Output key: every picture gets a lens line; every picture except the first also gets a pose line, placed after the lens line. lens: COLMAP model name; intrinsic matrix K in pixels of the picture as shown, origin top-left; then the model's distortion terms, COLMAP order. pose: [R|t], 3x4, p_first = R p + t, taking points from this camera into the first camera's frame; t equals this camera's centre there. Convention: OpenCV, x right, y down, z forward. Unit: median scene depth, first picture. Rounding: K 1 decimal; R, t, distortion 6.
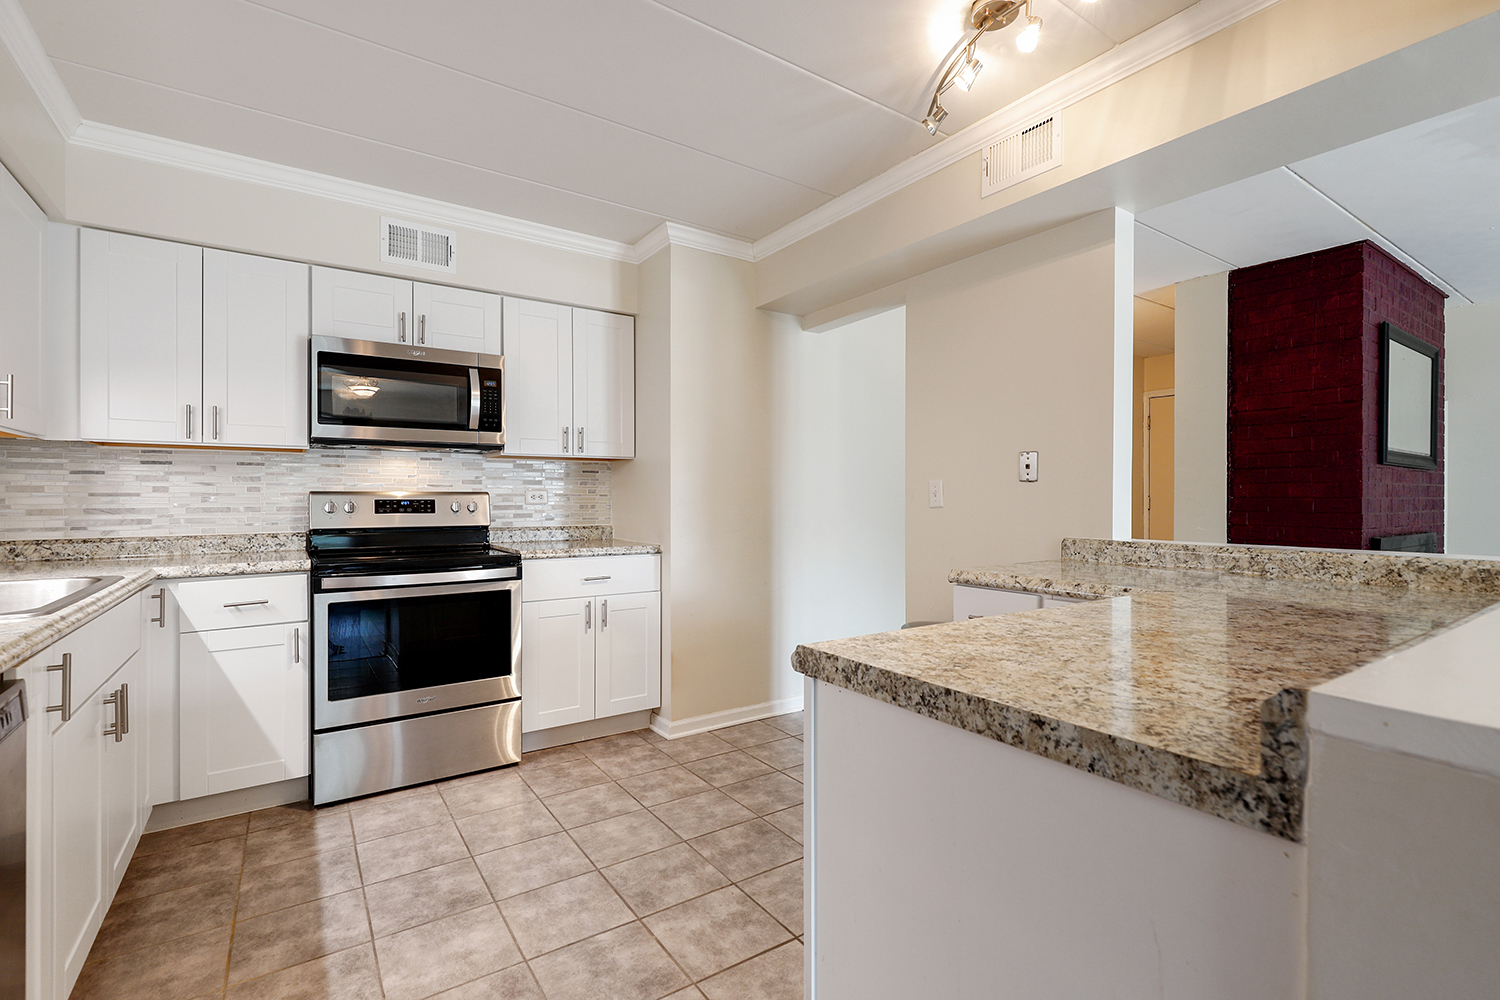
lens RADIAL K [[679.1, 0, 750.0], [0, 679.1, 500.0], [0, 0, 1]] dist [0.100022, -0.000053]
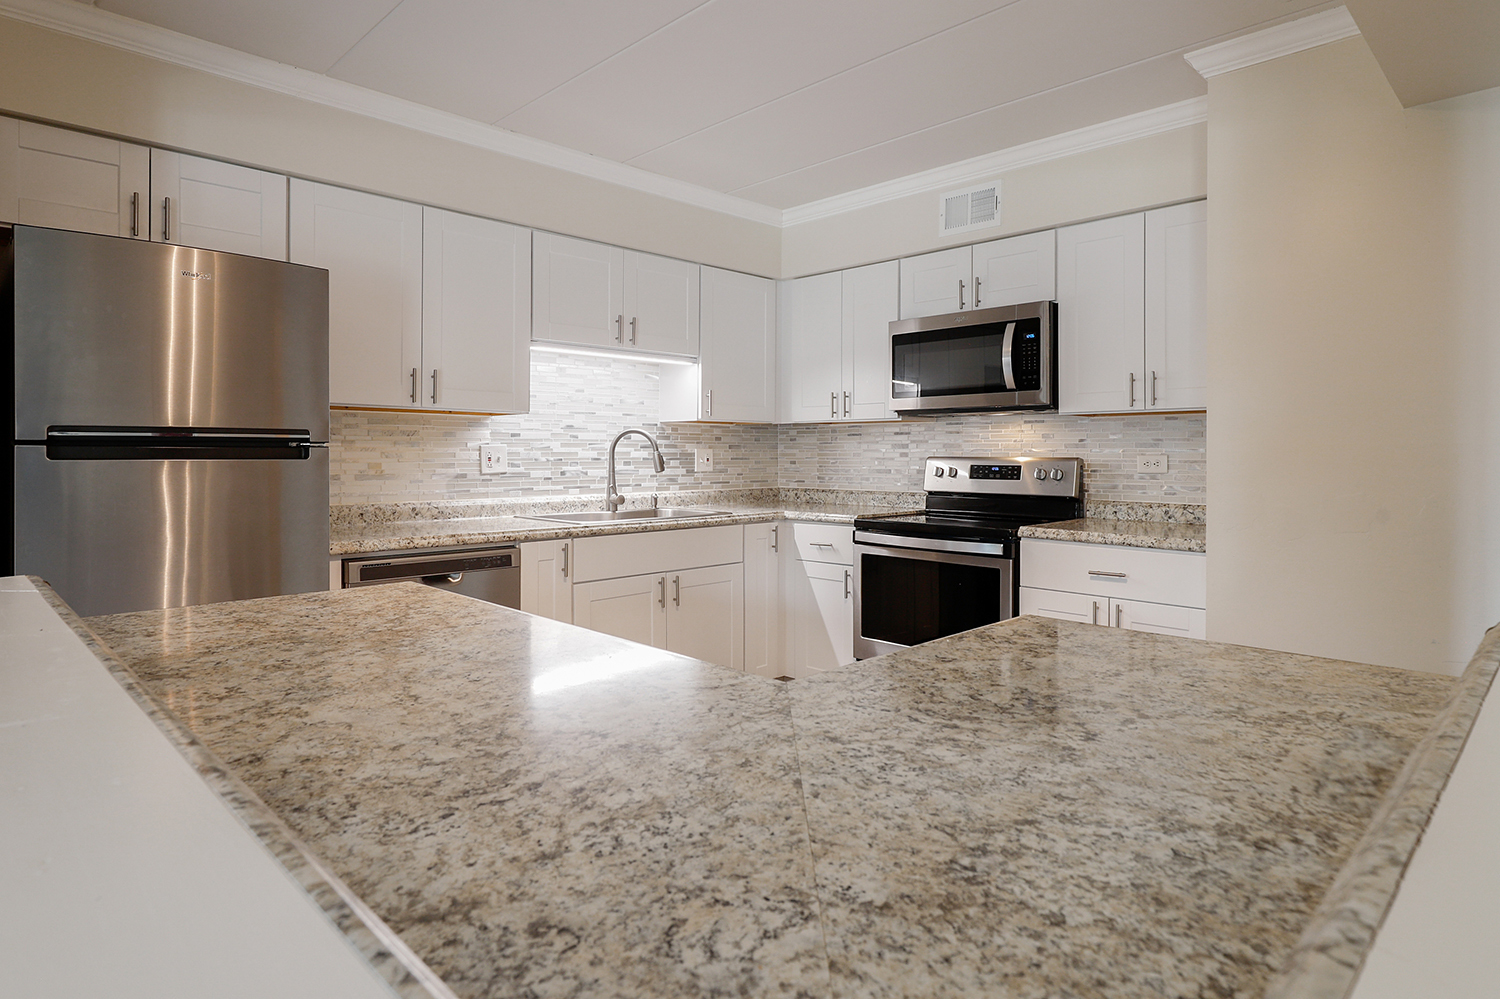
lens RADIAL K [[811.8, 0, 751.3], [0, 811.8, 444.8], [0, 0, 1]] dist [0.000745, 0.000289]
pose [[0.172976, 0.004856, -0.984914, 0.615409], [0.002184, 0.999983, 0.005314, -0.039323], [0.984924, -0.003070, 0.172963, 0.512850]]
